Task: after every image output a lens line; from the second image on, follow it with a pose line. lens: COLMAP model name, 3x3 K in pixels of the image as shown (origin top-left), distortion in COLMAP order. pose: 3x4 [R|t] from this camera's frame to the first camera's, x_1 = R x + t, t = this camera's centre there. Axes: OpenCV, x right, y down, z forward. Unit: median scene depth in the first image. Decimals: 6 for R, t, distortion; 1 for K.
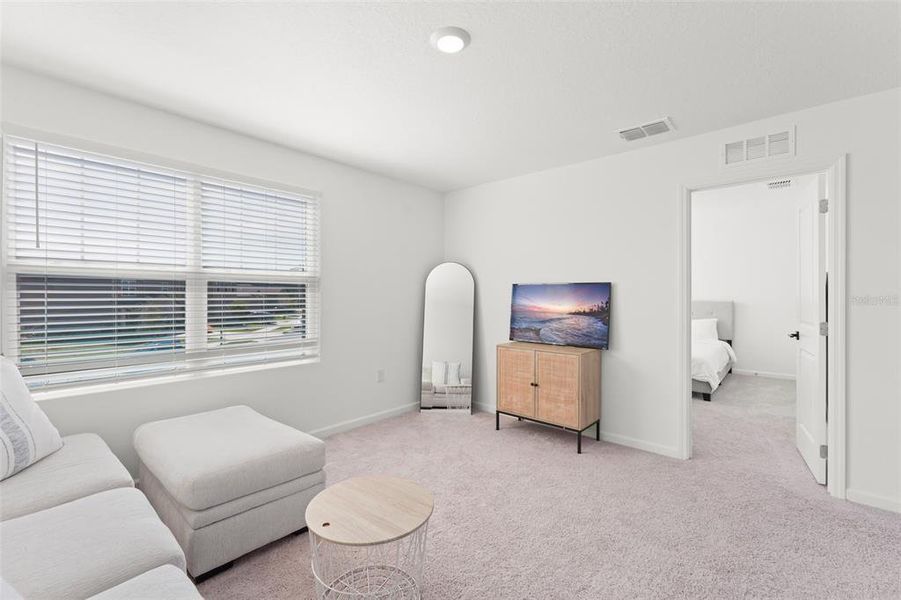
lens RADIAL K [[406.0, 0, 446.2], [0, 406.0, 294.7], [0, 0, 1]] dist [-0.001423, -0.000252]
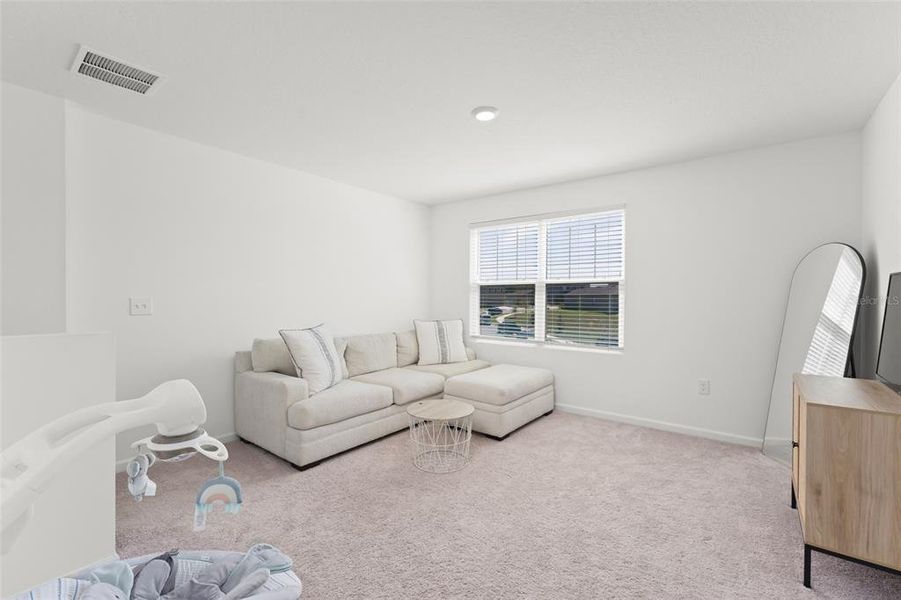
lens RADIAL K [[406.0, 0, 446.2], [0, 406.0, 294.7], [0, 0, 1]] dist [-0.001423, -0.000252]
pose [[0.047534, -0.000351, -0.998870, 0.835021], [-0.004864, 0.999988, -0.000583, -0.002353], [0.998858, 0.004886, 0.047532, 0.470702]]
